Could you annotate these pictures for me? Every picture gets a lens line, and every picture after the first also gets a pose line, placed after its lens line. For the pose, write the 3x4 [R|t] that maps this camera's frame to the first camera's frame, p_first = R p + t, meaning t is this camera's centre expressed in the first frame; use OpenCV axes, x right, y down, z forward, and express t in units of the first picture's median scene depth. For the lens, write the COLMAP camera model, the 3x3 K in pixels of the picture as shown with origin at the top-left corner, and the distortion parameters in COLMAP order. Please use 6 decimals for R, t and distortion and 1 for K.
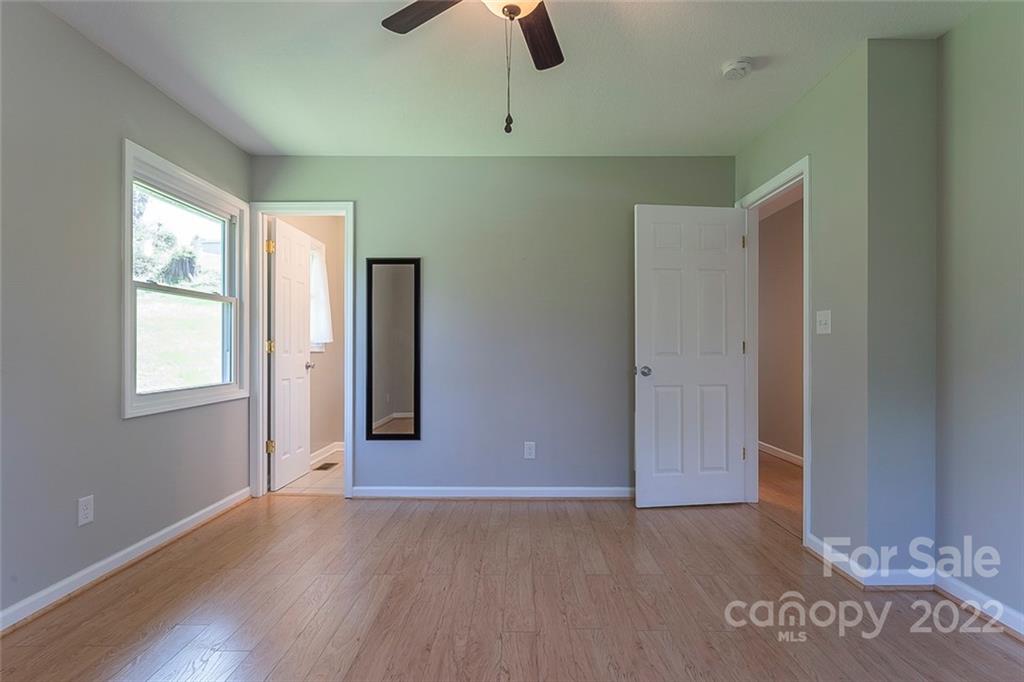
lens RADIAL K [[504.7, 0, 516.7], [0, 504.7, 349.1], [0, 0, 1]] dist [0.001788, -0.000577]
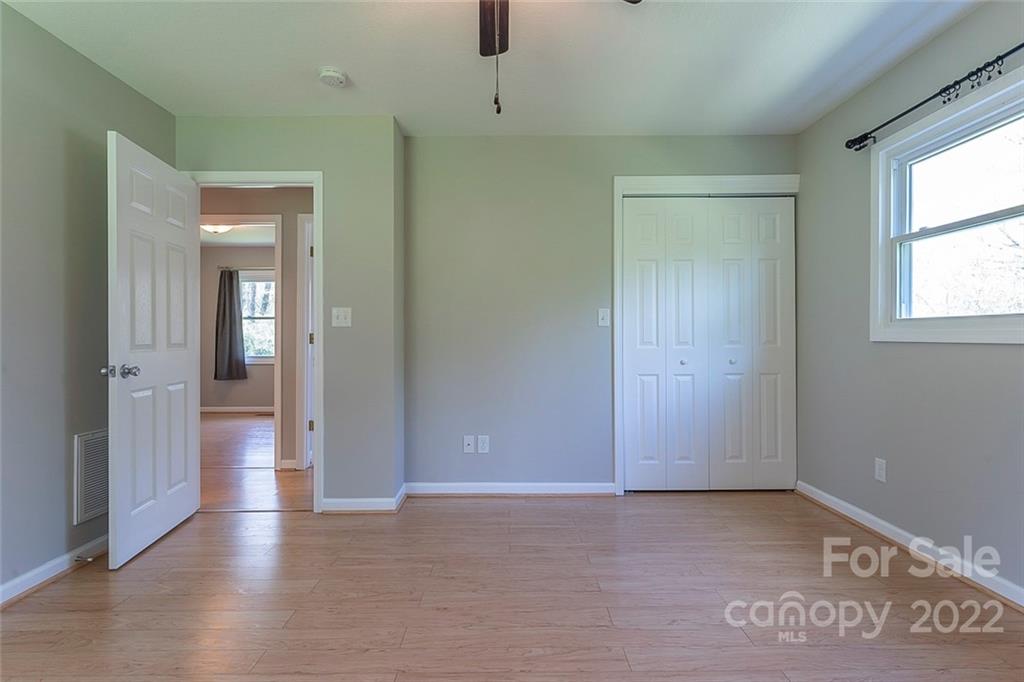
lens RADIAL K [[504.7, 0, 509.8], [0, 504.7, 338.1], [0, 0, 1]] dist [0.001788, -0.000577]
pose [[-0.019250, 0.003491, 0.999809, -0.615948], [0.003527, 0.999988, -0.003424, 0.002679], [-0.999808, 0.003461, -0.019262, 0.625930]]
